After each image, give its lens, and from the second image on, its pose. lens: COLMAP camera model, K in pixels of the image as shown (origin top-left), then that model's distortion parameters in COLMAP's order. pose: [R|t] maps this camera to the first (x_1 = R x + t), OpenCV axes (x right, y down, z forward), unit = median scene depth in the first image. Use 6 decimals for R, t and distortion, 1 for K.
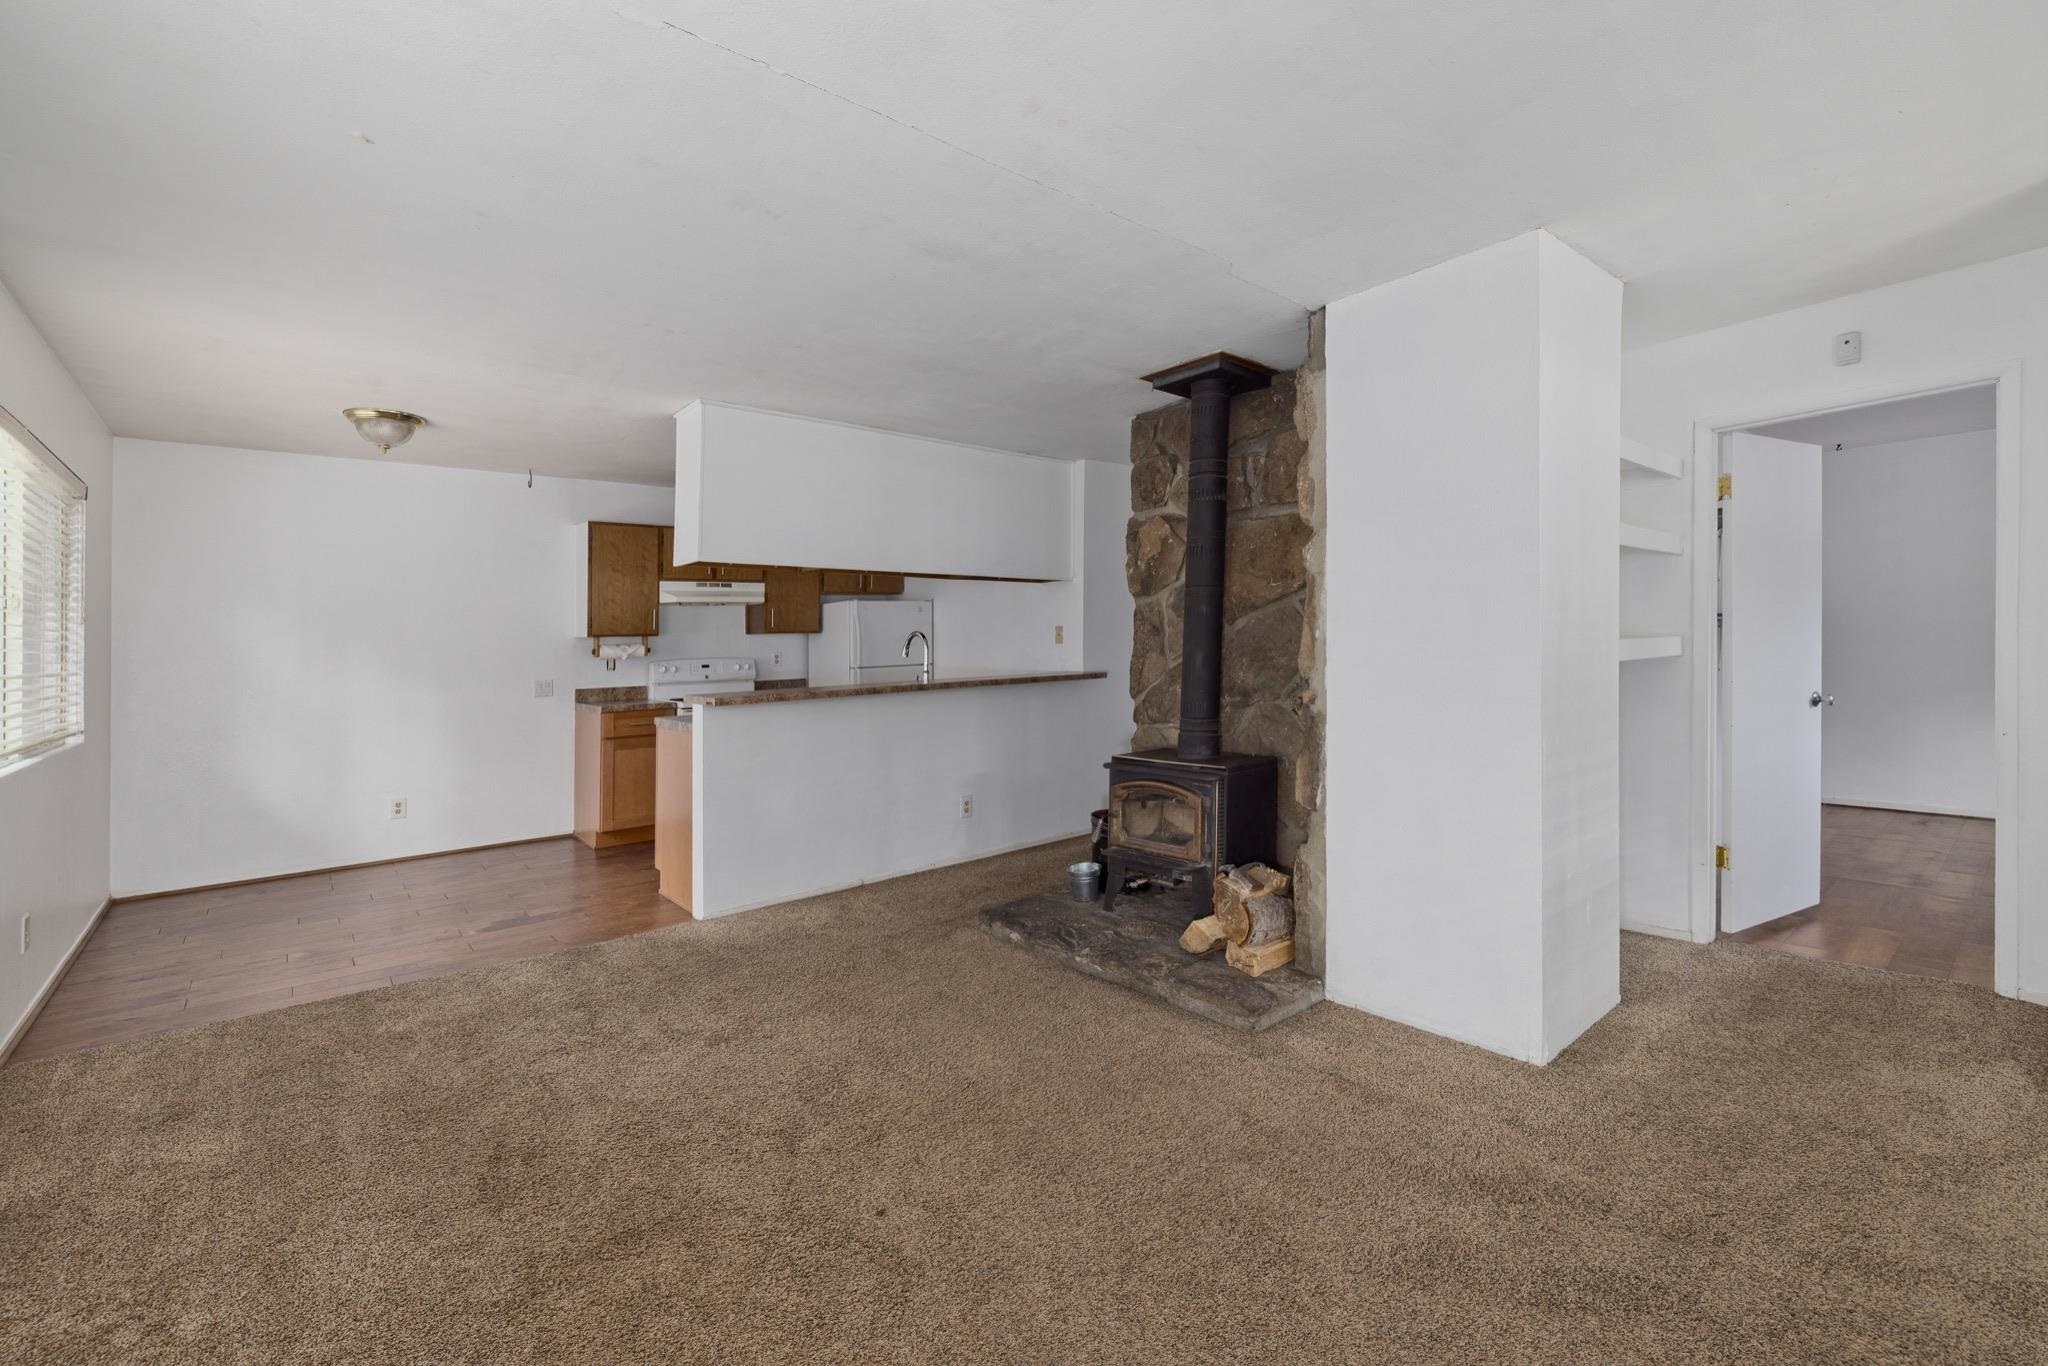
lens RADIAL K [[883.2, 0, 1017.5], [0, 883.2, 618.5], [0, 0, 1]] dist [0.001412, -0.000947]
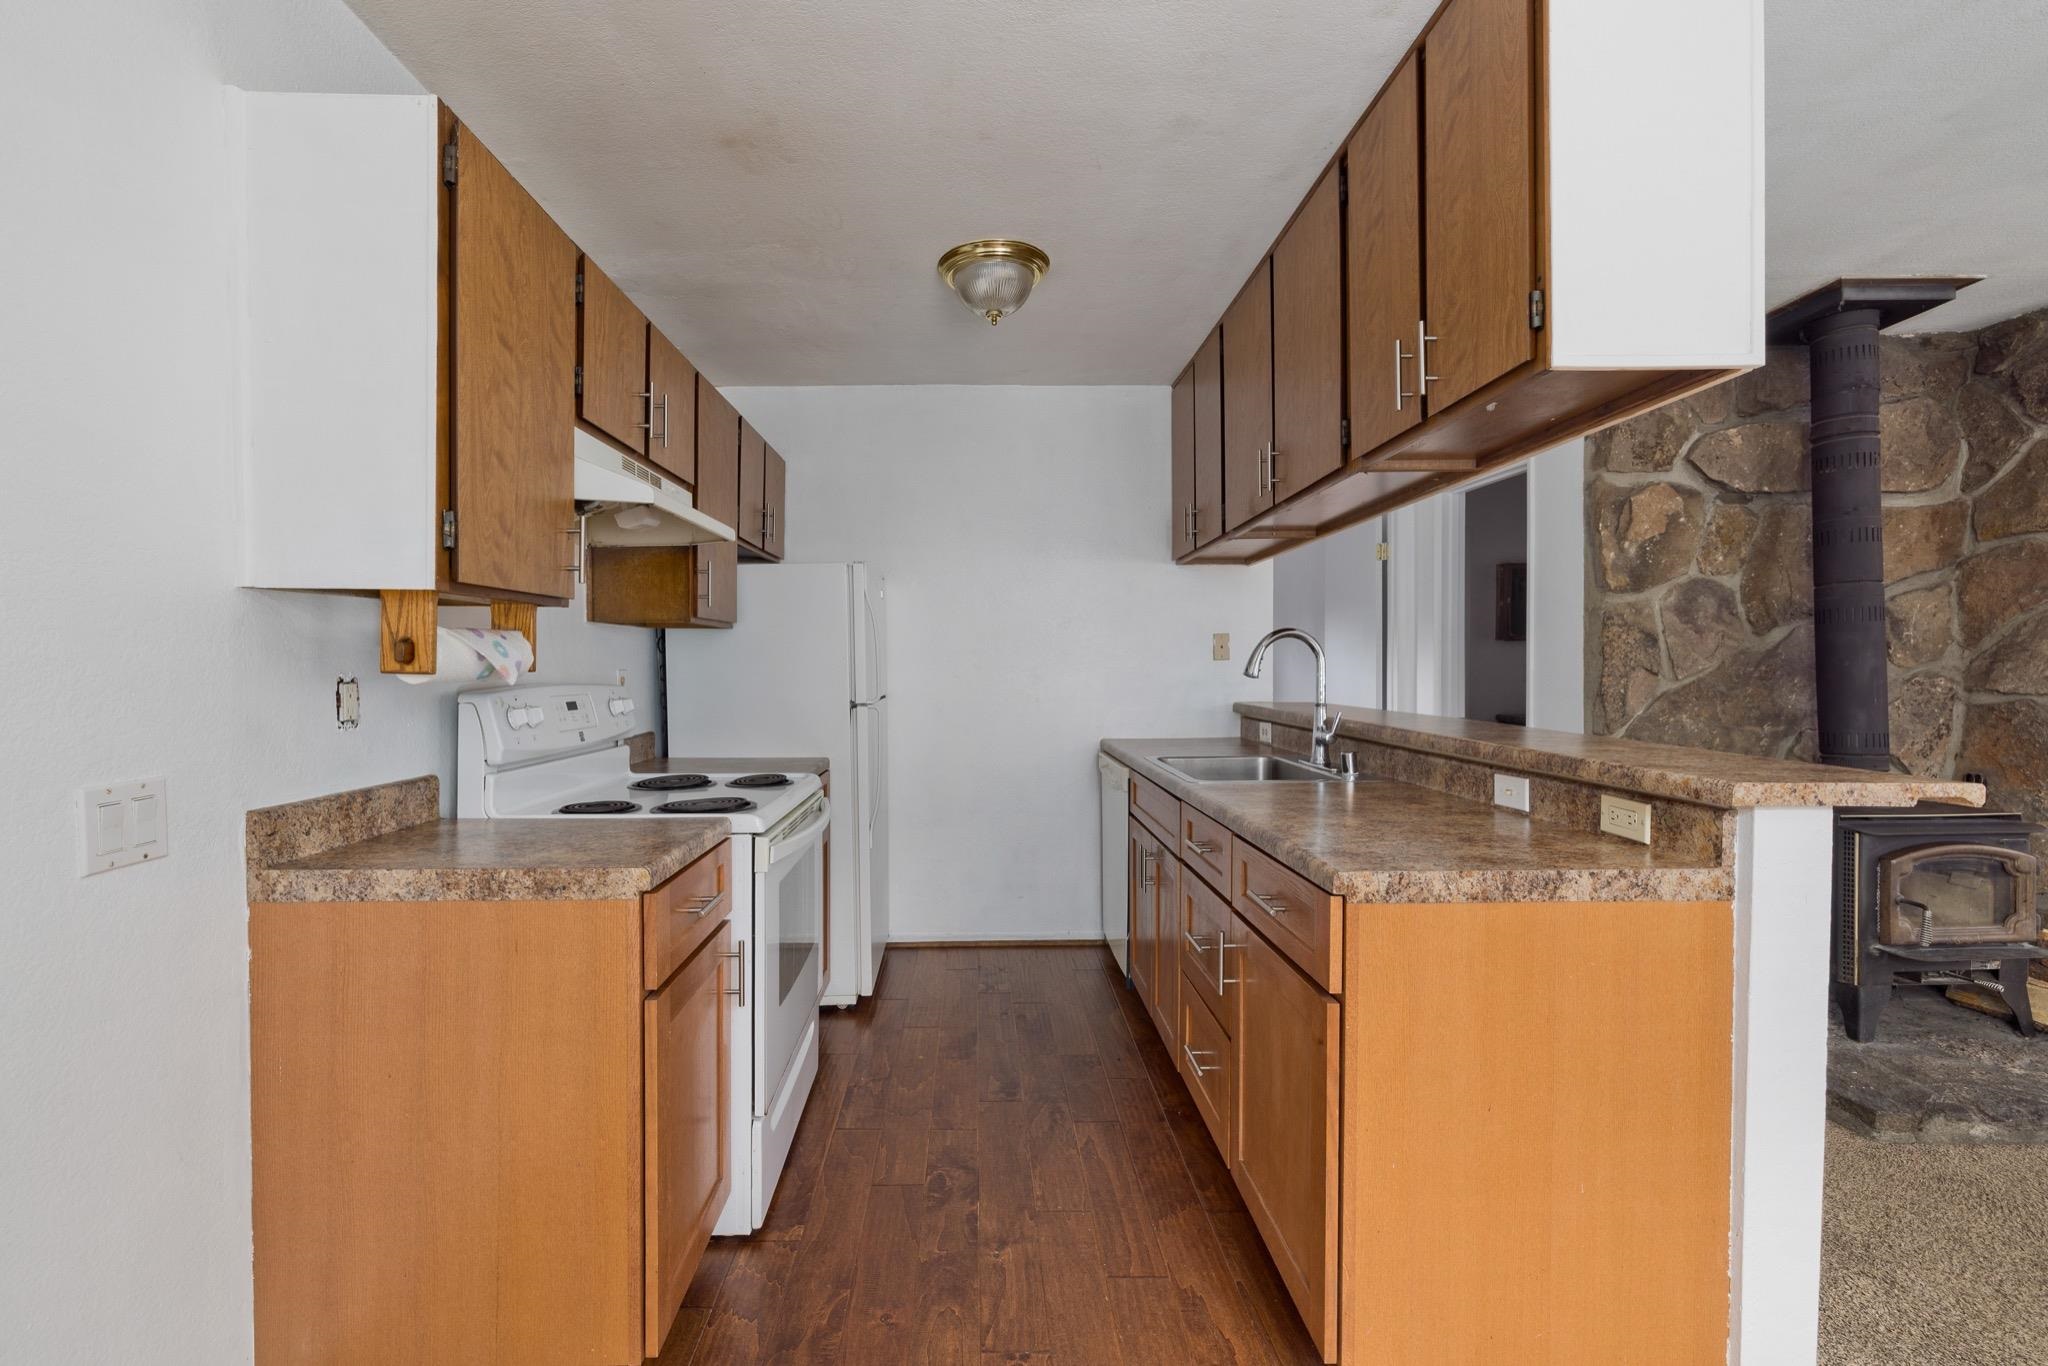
lens RADIAL K [[883.2, 0, 975.6], [0, 883.2, 670.0], [0, 0, 1]] dist [0.001412, -0.000947]
pose [[0.633956, 0.011407, 0.773285, -0.843205], [-0.027636, 0.999587, 0.007912, 0.053218], [-0.772875, -0.026386, 0.634009, 1.068233]]
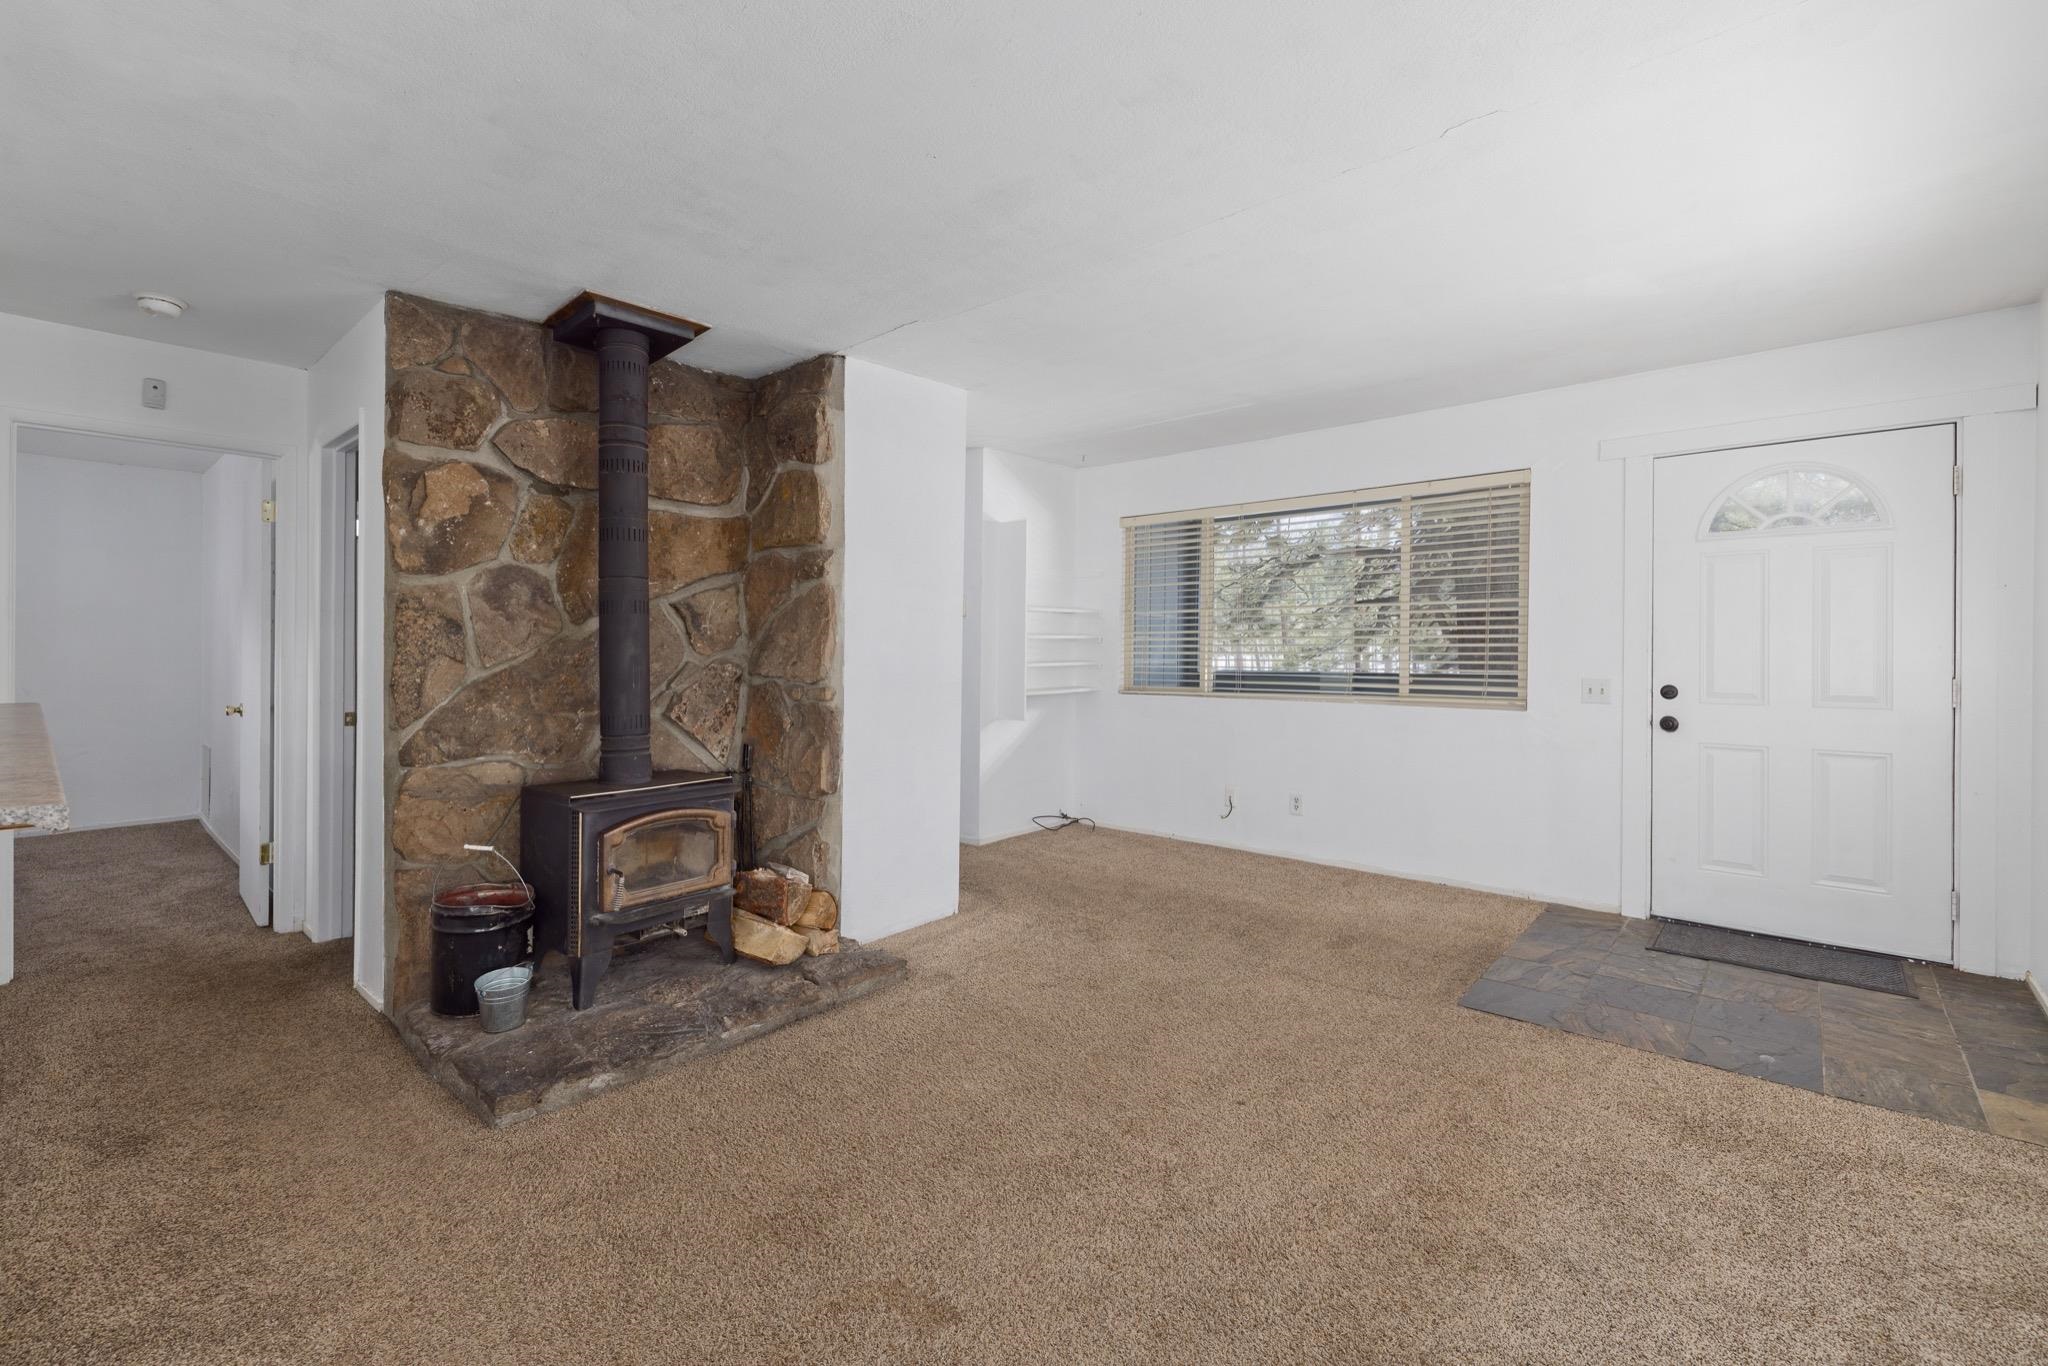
lens RADIAL K [[883.2, 0, 1002.4], [0, 883.2, 651.9], [0, 0, 1]] dist [0.001412, -0.000947]
pose [[-0.141435, 0.015998, 0.989818, -0.650659], [-0.024936, 0.999495, -0.019718, 0.040465], [-0.989633, -0.027471, -0.140965, 0.741446]]
